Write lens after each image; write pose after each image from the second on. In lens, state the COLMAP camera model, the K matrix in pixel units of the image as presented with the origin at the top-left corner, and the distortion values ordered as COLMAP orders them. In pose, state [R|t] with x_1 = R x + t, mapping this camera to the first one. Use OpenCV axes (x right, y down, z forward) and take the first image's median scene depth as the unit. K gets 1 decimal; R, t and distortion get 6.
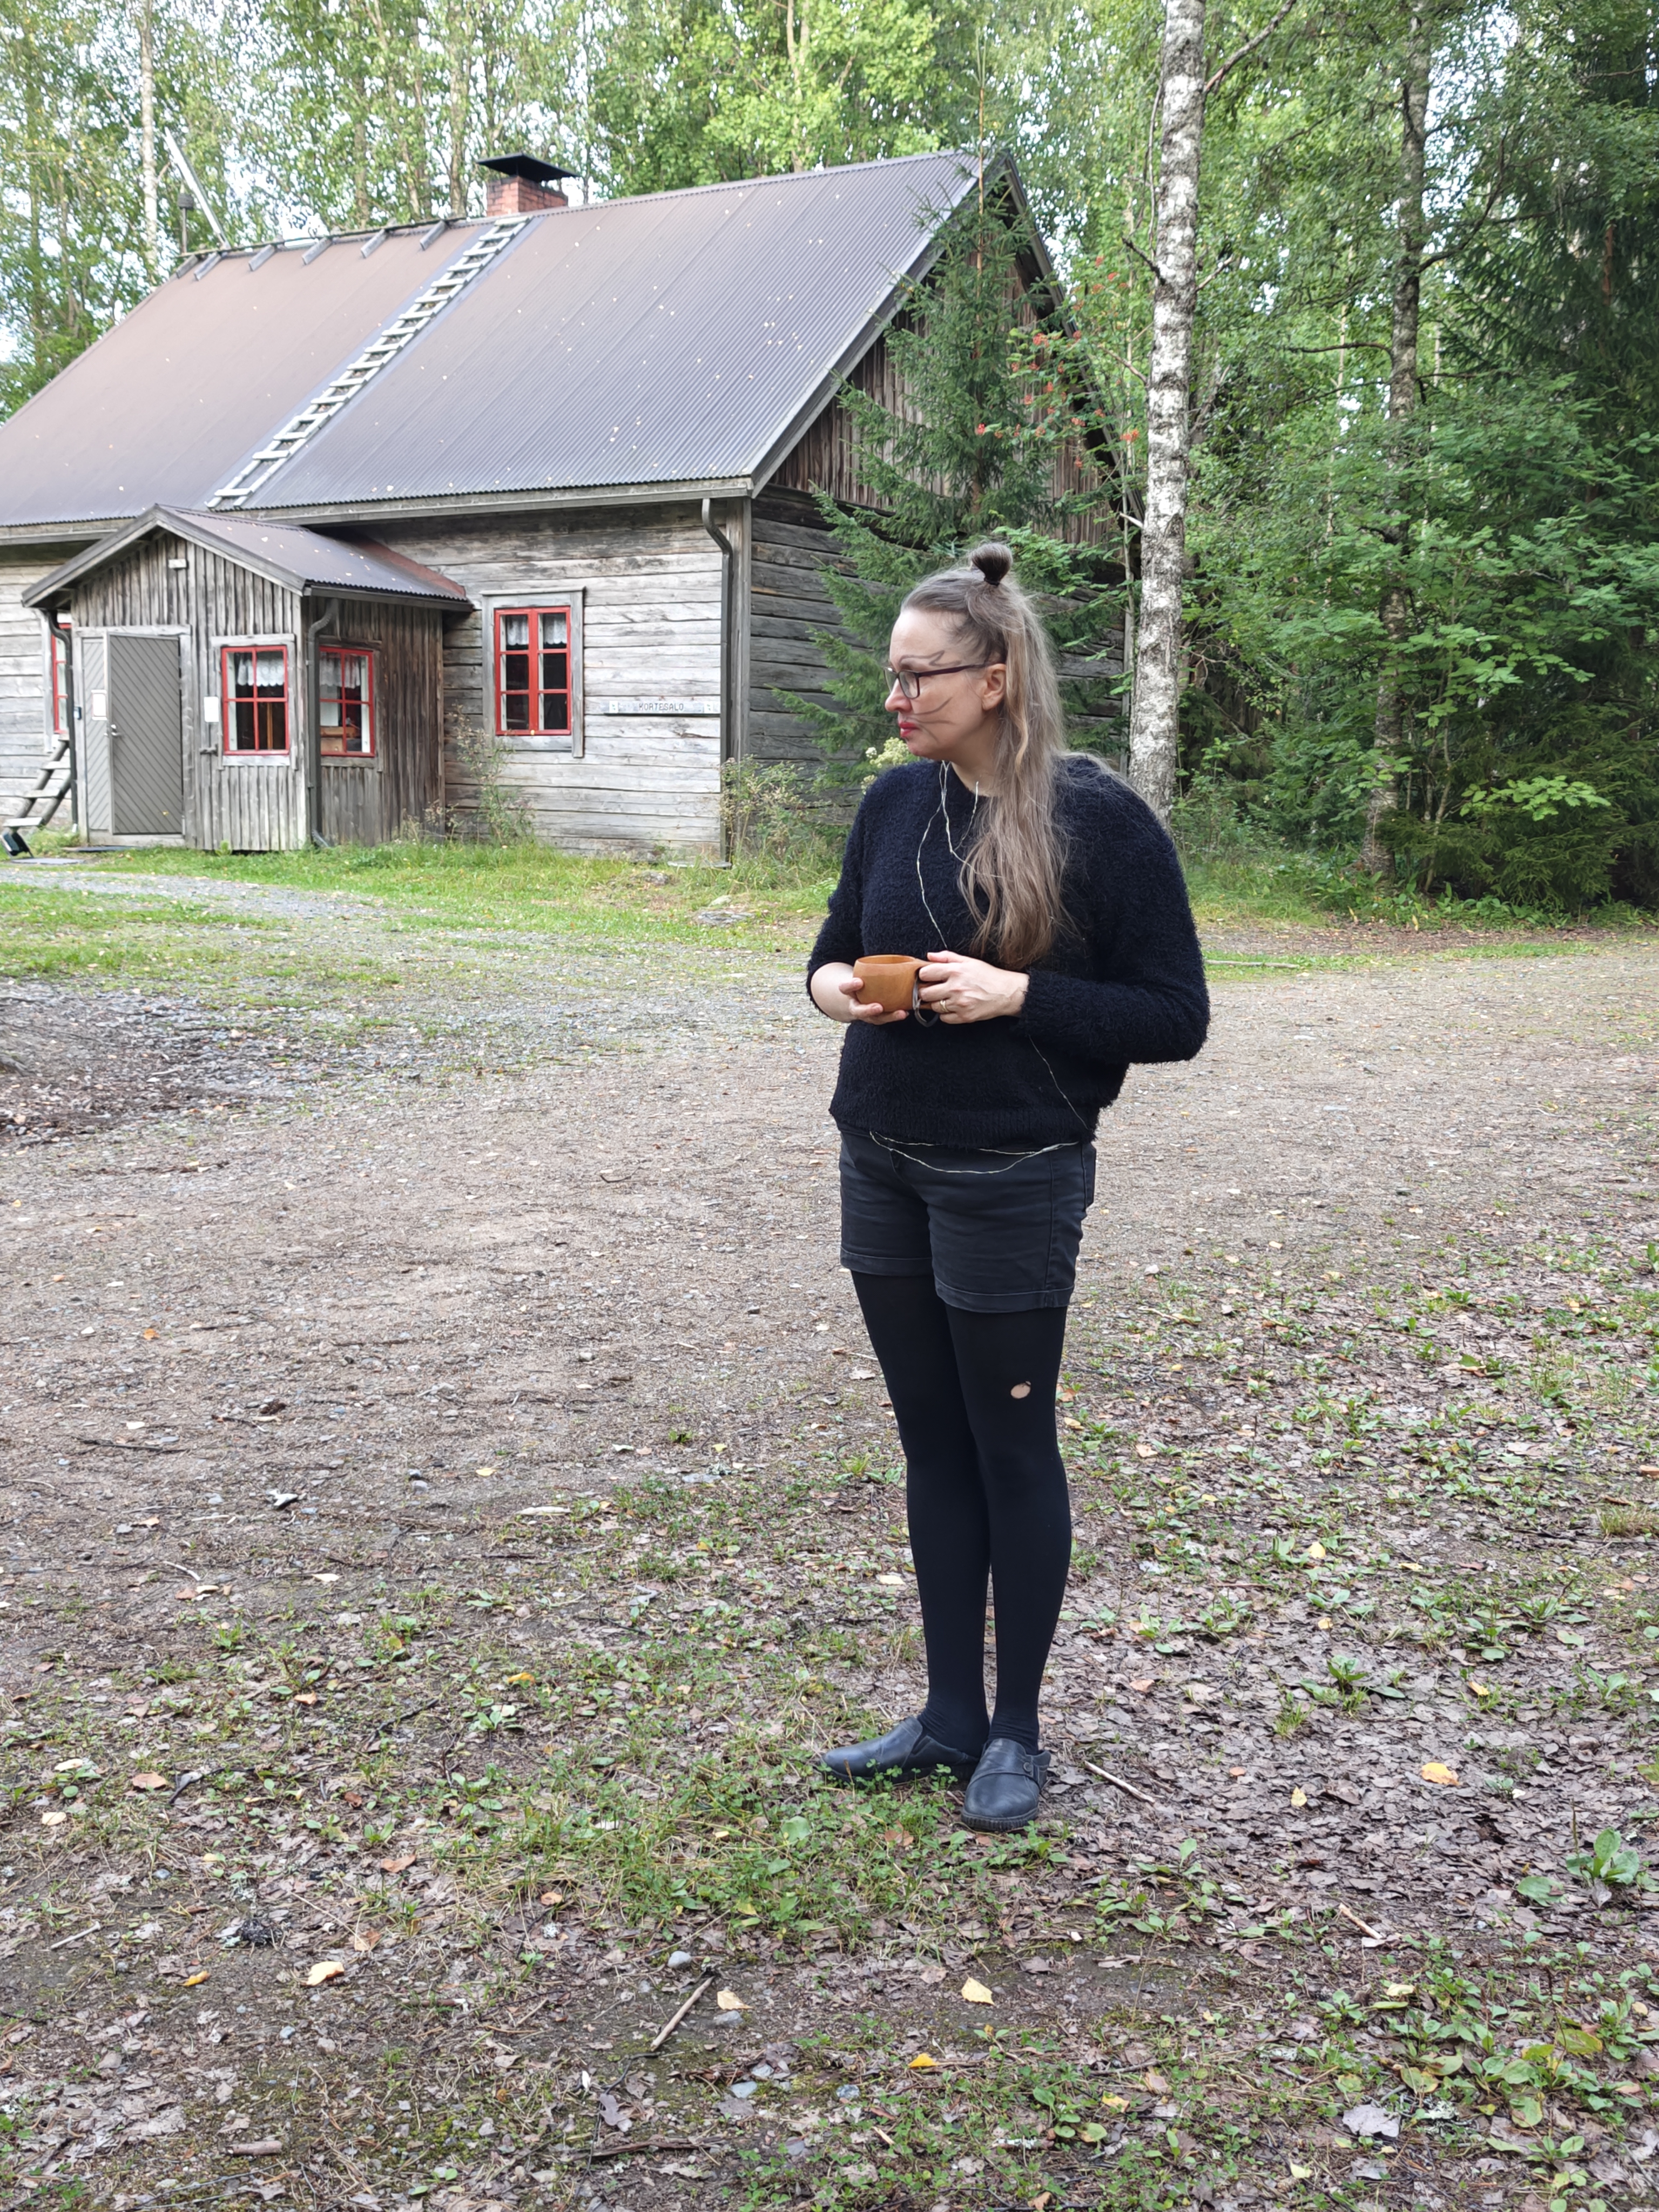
lens RADIAL K [[2327.3, 0, 748.2], [0, 2327.3, 1108.0], [0, 0, 1]] dist [-0.004154, -0.004182]
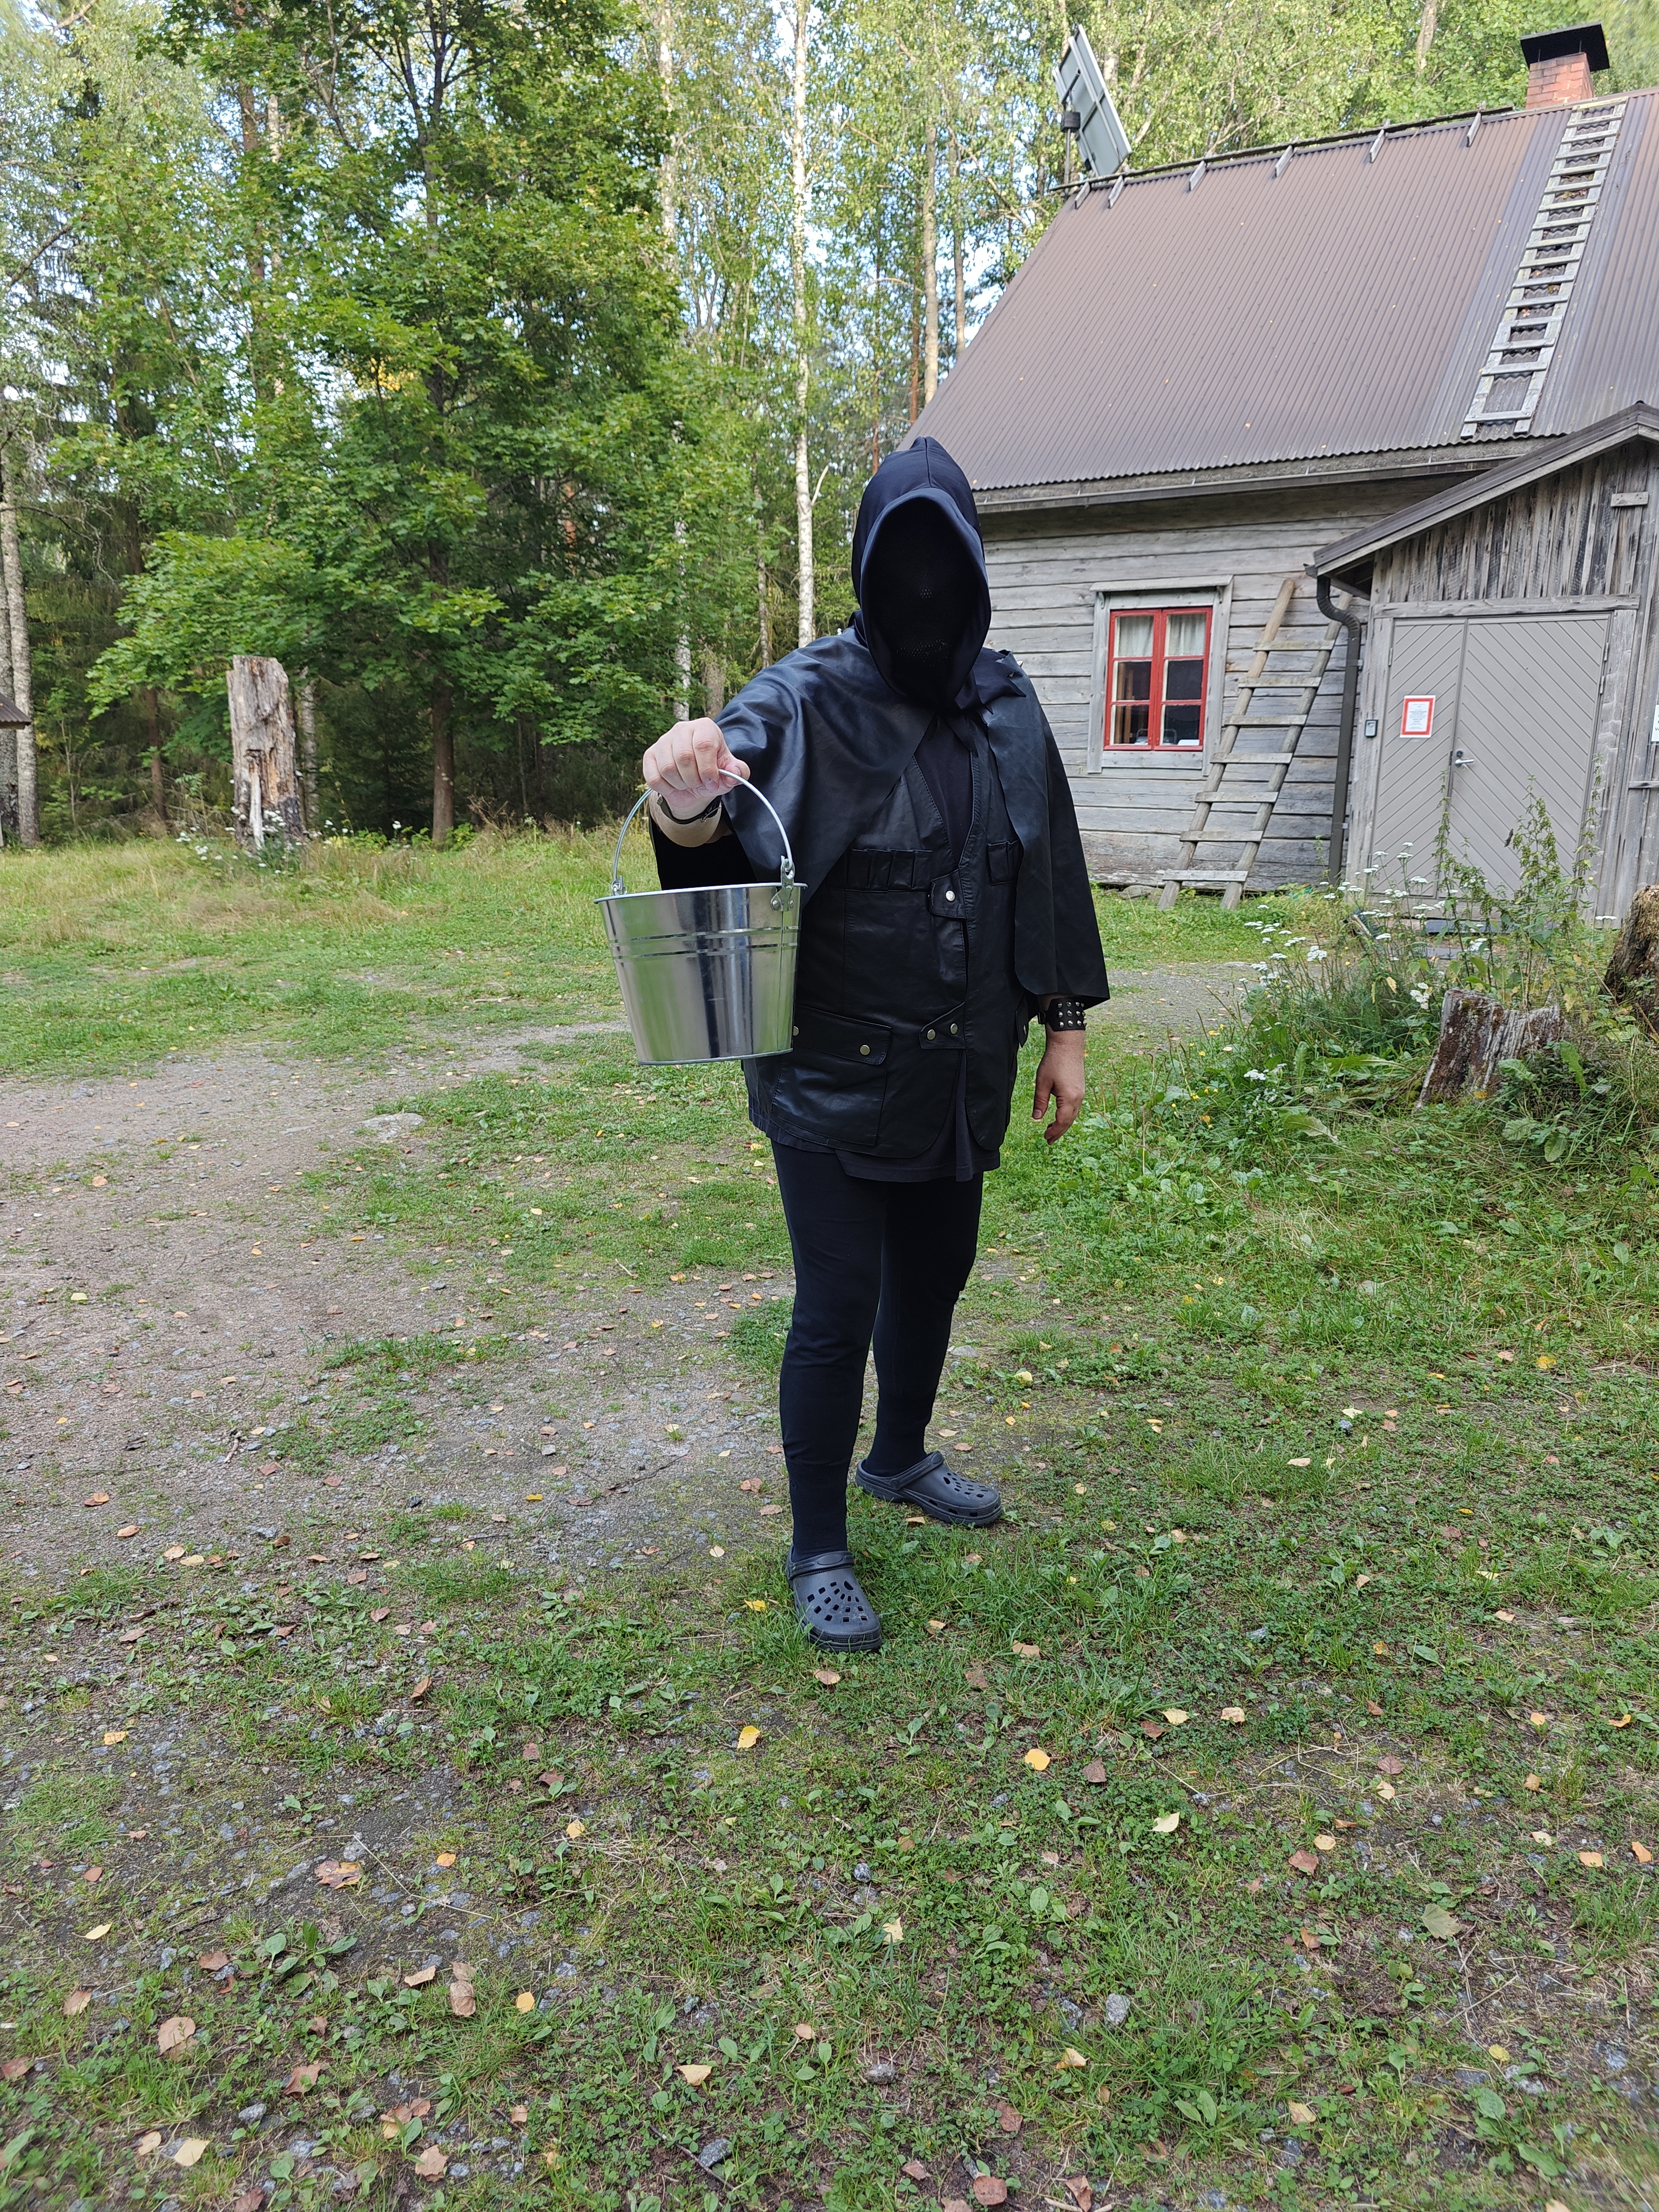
lens RADIAL K [[1486.9, 0, 823.3], [0, 1486.9, 1108.2], [0, 0, 1]] dist [0.059875, -0.063157]
pose [[0.999268, -0.015238, 0.035100, -0.490062], [0.011884, 0.995514, 0.093866, -0.103284], [-0.036373, -0.093380, 0.994966, 0.559813]]
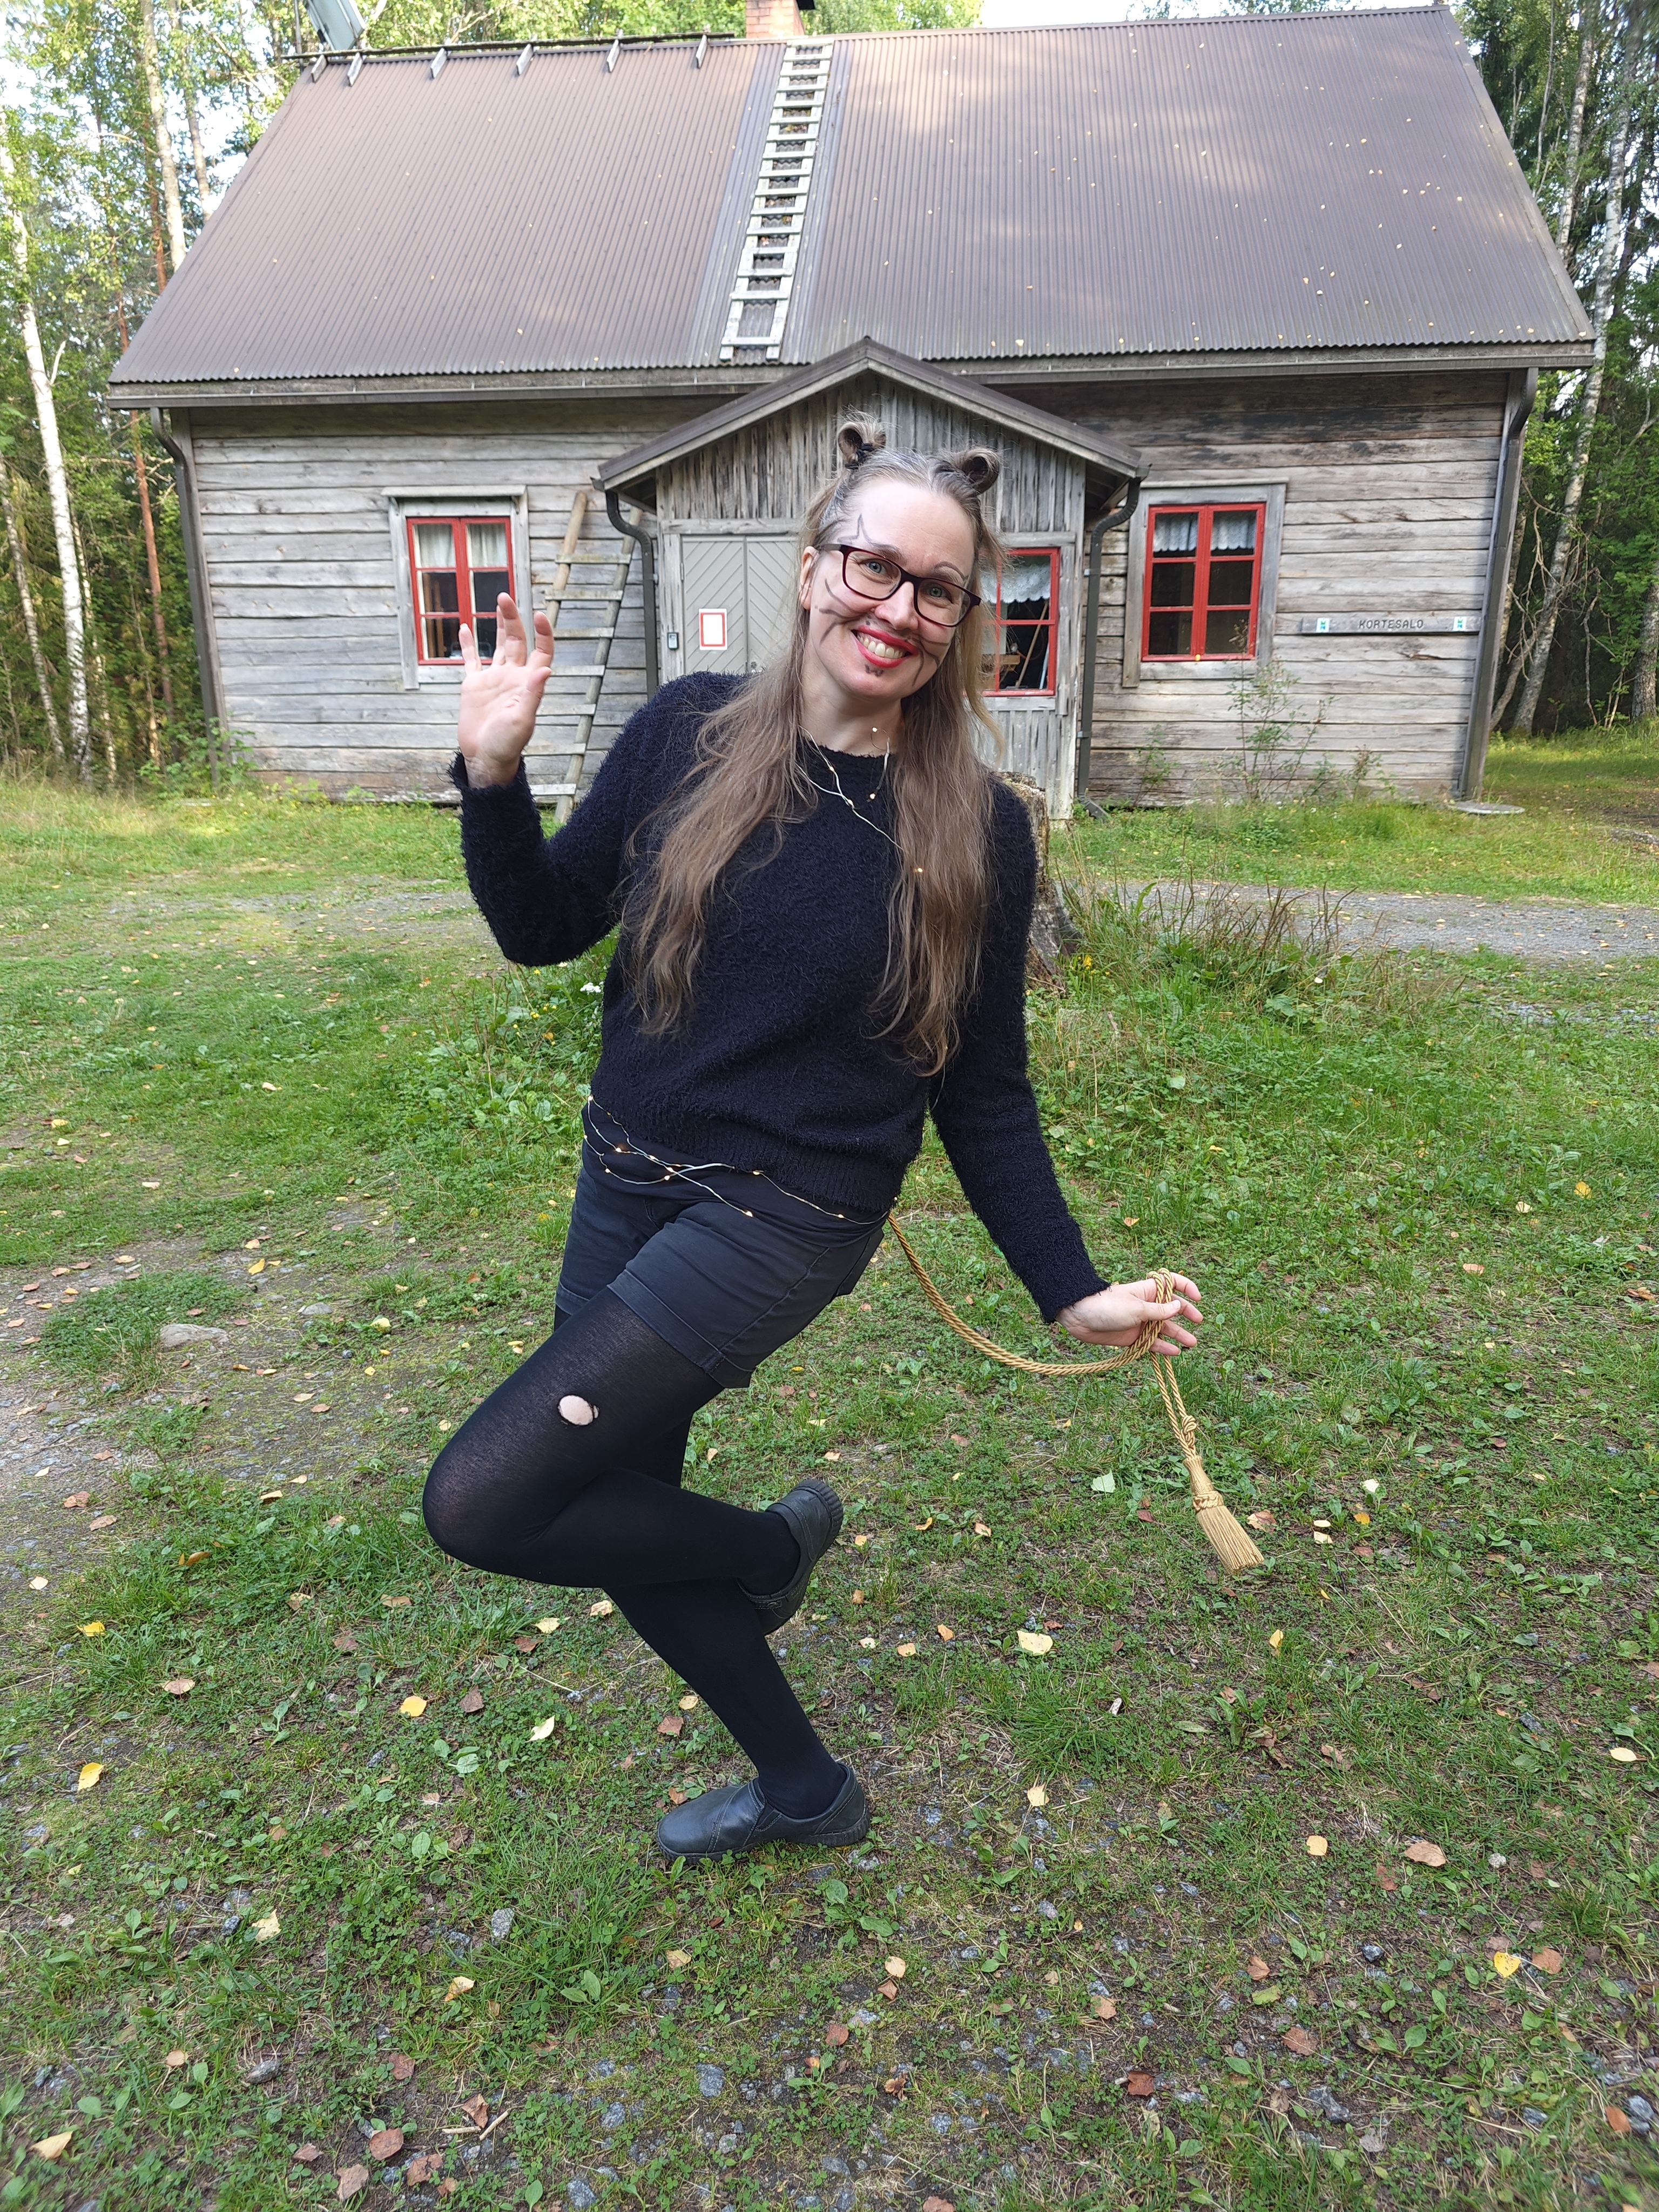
lens RADIAL K [[1482.8, 0, 820.1], [0, 1482.8, 1110.7], [0, 0, 1]] dist [0.052955, -0.058873]
pose [[0.894617, -0.147923, 0.421640, -0.485470], [0.082396, 0.982045, 0.169703, -0.103844], [-0.439172, -0.117078, 0.890742, 0.559258]]
